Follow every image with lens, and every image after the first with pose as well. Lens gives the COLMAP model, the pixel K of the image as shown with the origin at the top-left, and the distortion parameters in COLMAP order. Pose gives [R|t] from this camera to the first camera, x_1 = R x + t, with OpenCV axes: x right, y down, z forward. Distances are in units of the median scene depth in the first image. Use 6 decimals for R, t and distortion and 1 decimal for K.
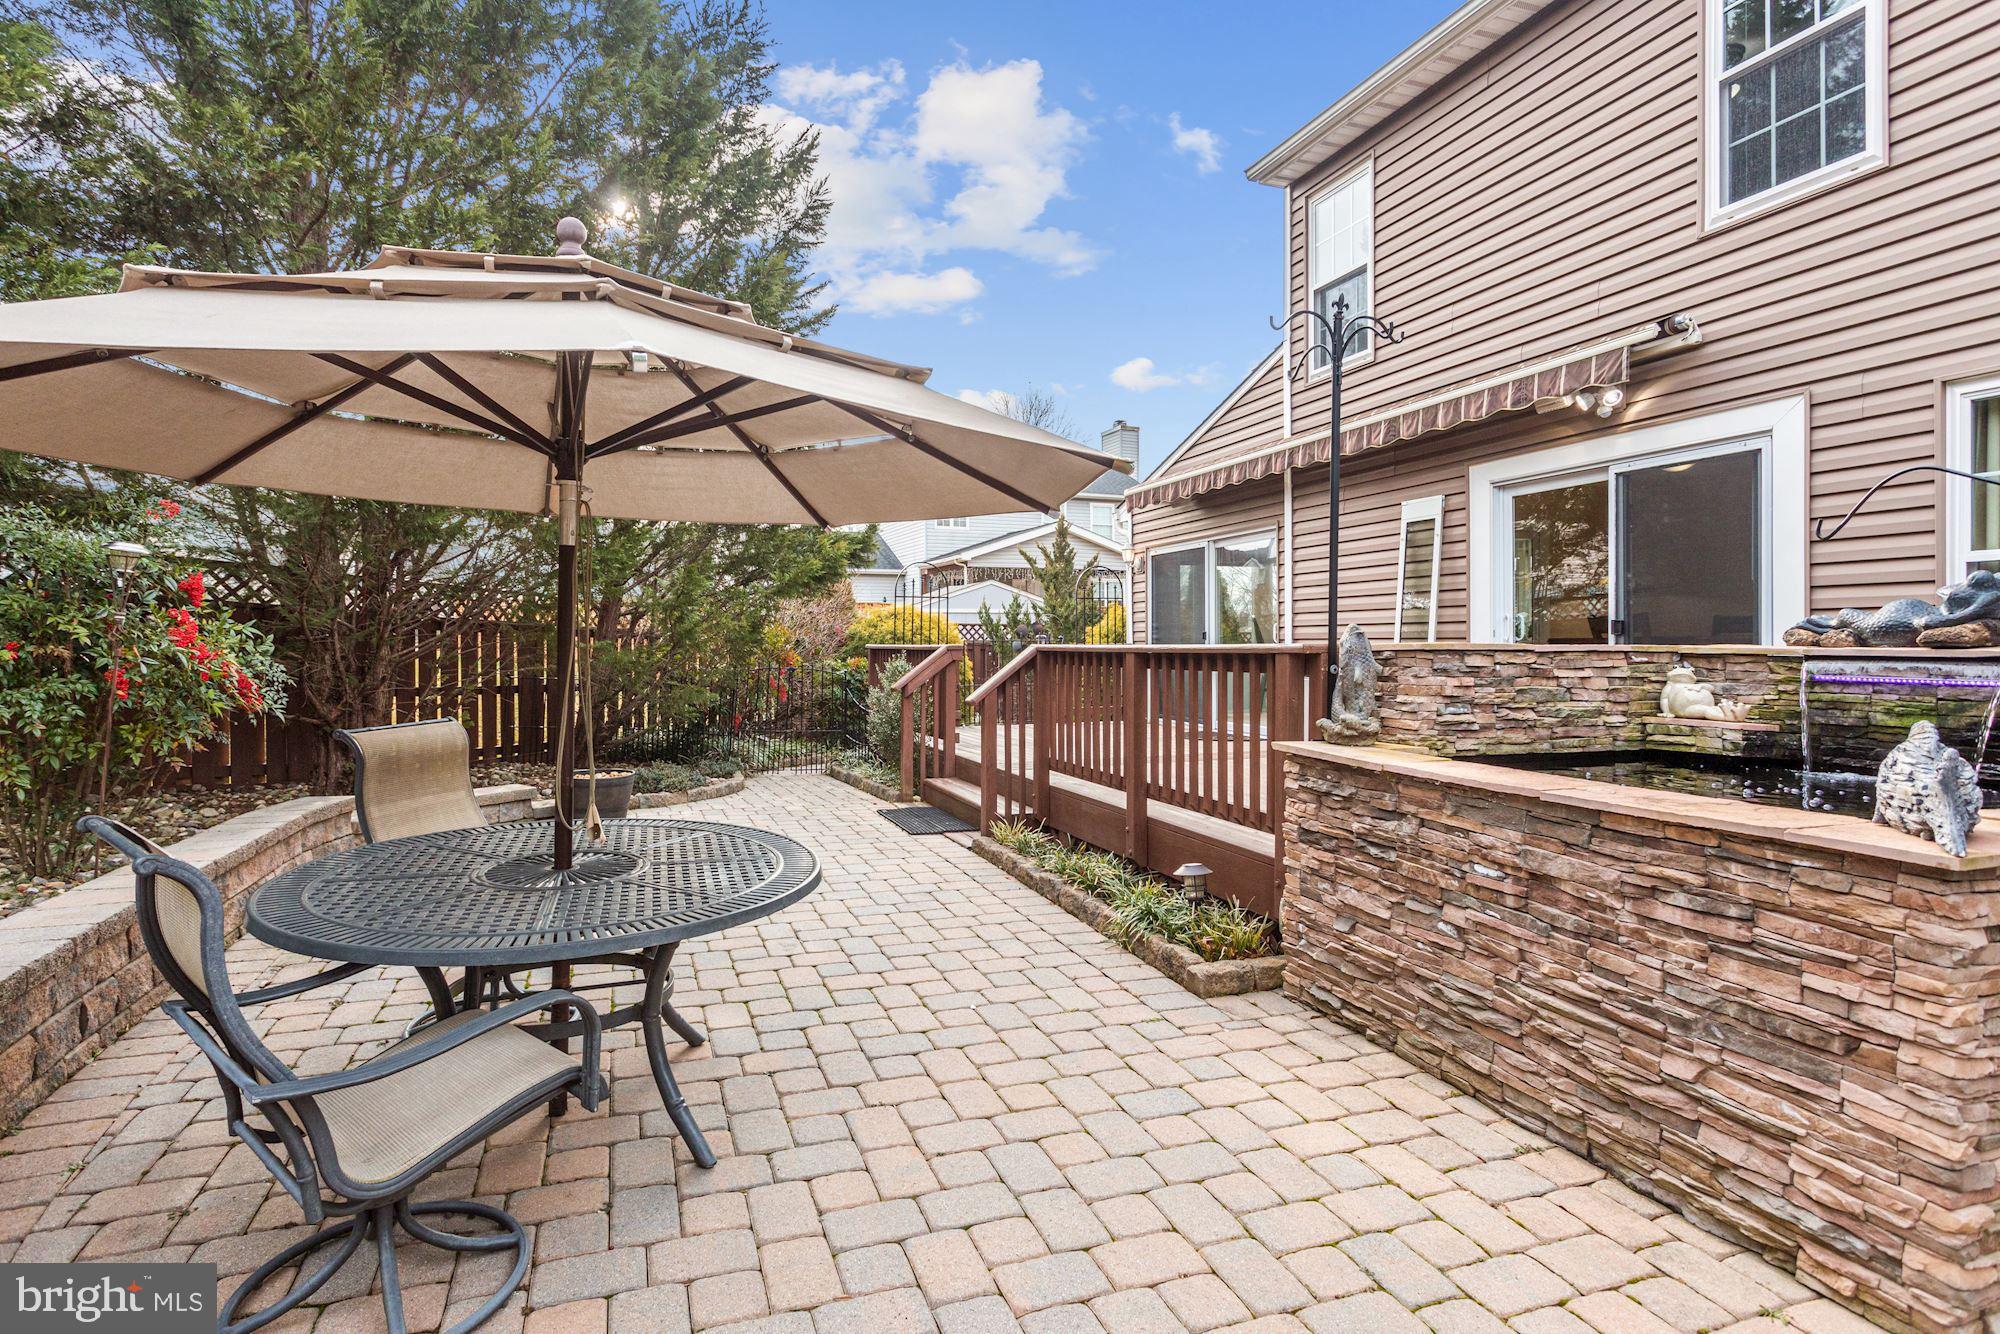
lens RADIAL K [[955.0, 0, 1007.3], [0, 955.0, 649.8], [0, 0, 1]] dist [0.002608, 0.009768]
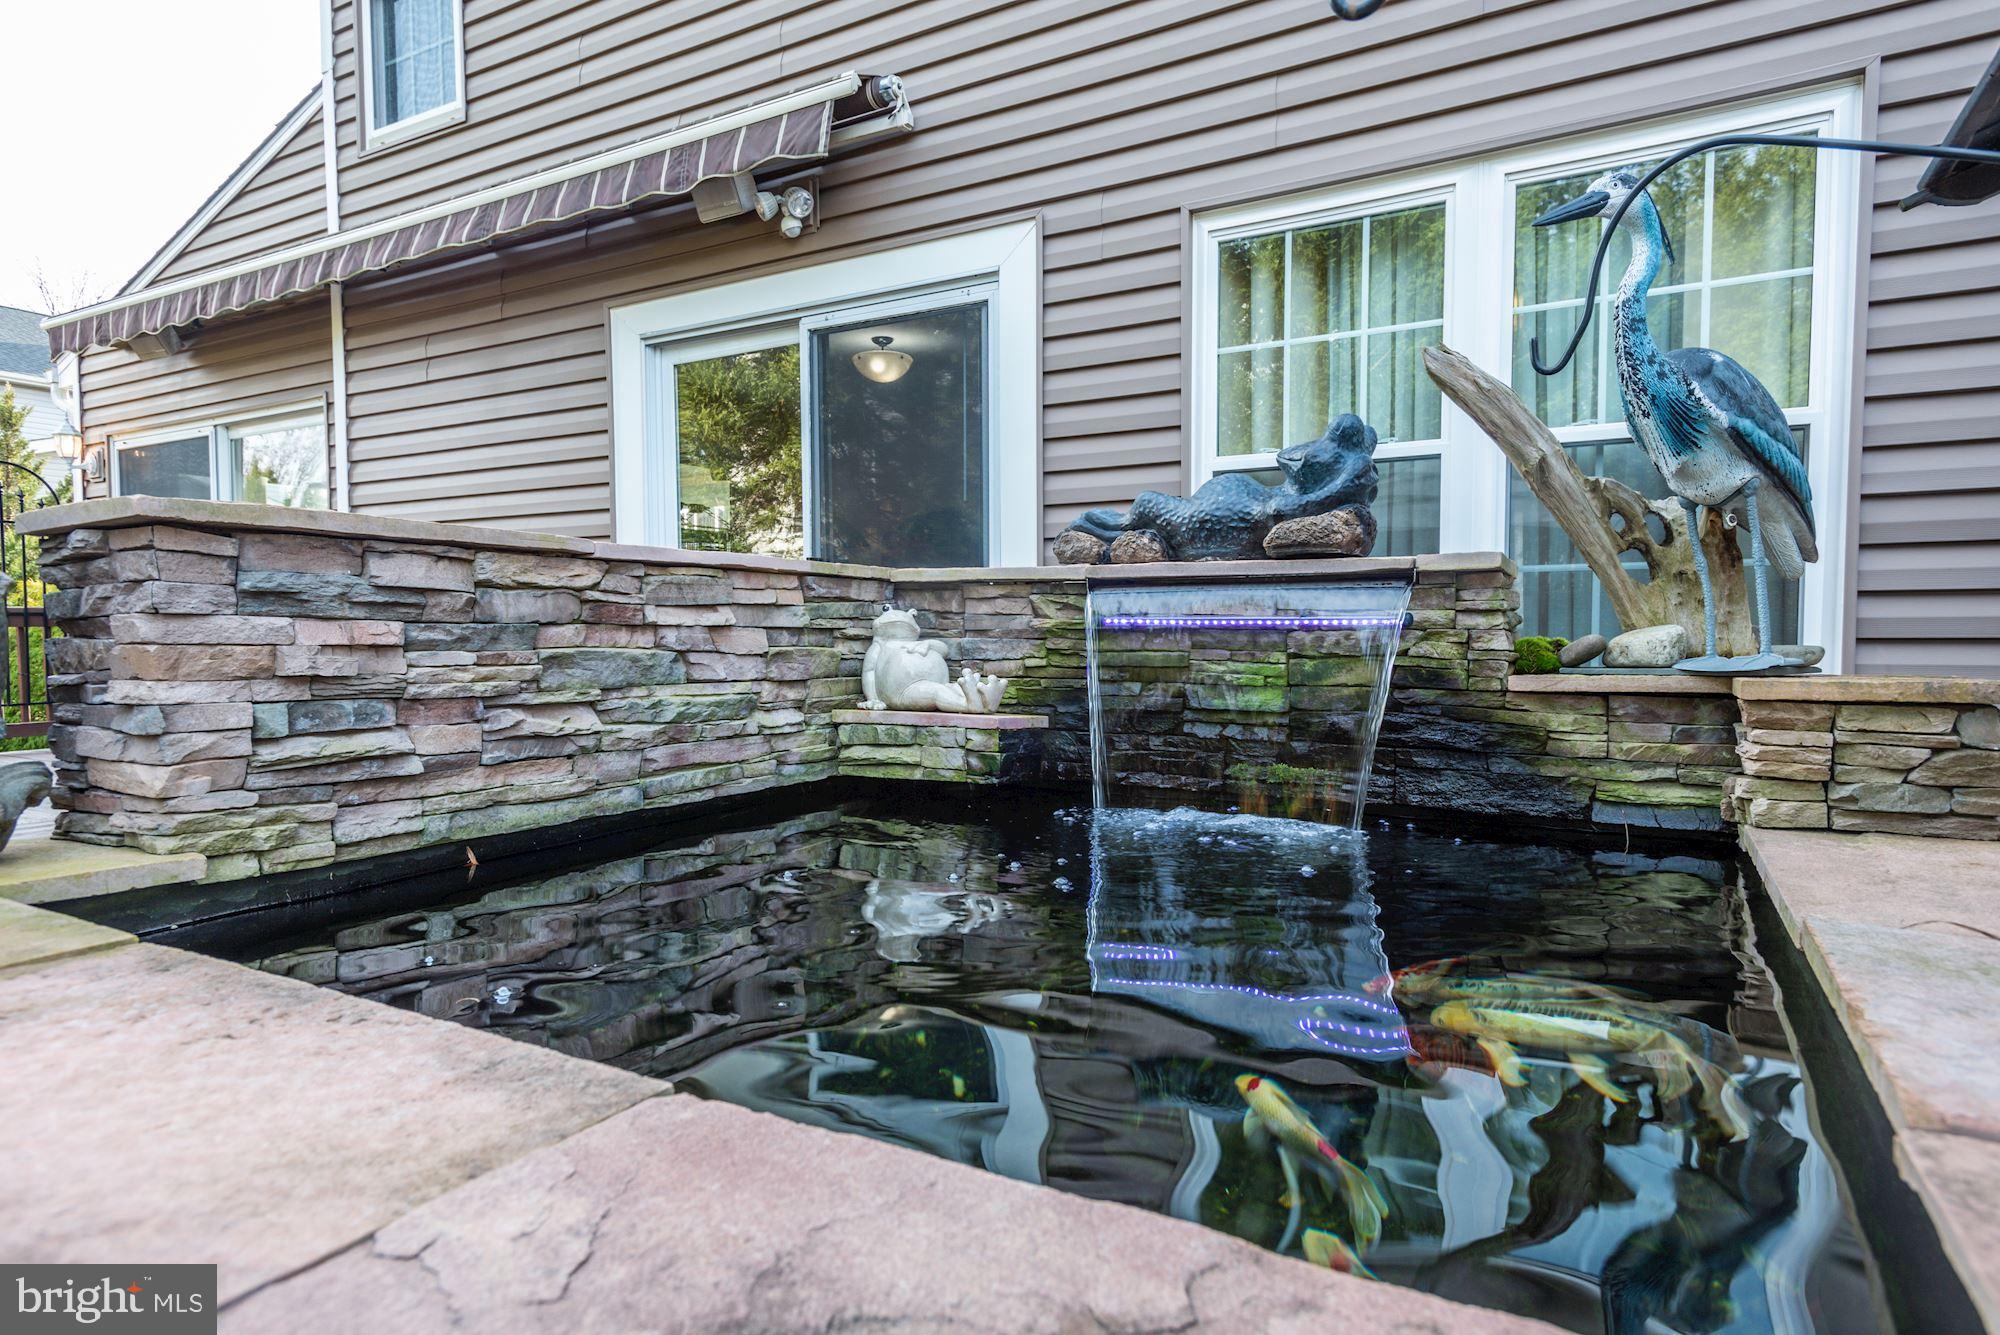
lens RADIAL K [[983.8, 0, 979.6], [0, 983.8, 653.8], [0, 0, 1]] dist [-0.057619, 0.038694]
pose [[0.757960, -0.012423, 0.652182, 0.406622], [0.002941, 0.999874, 0.015629, 0.034719], [-0.652294, -0.009928, 0.757901, 0.590226]]
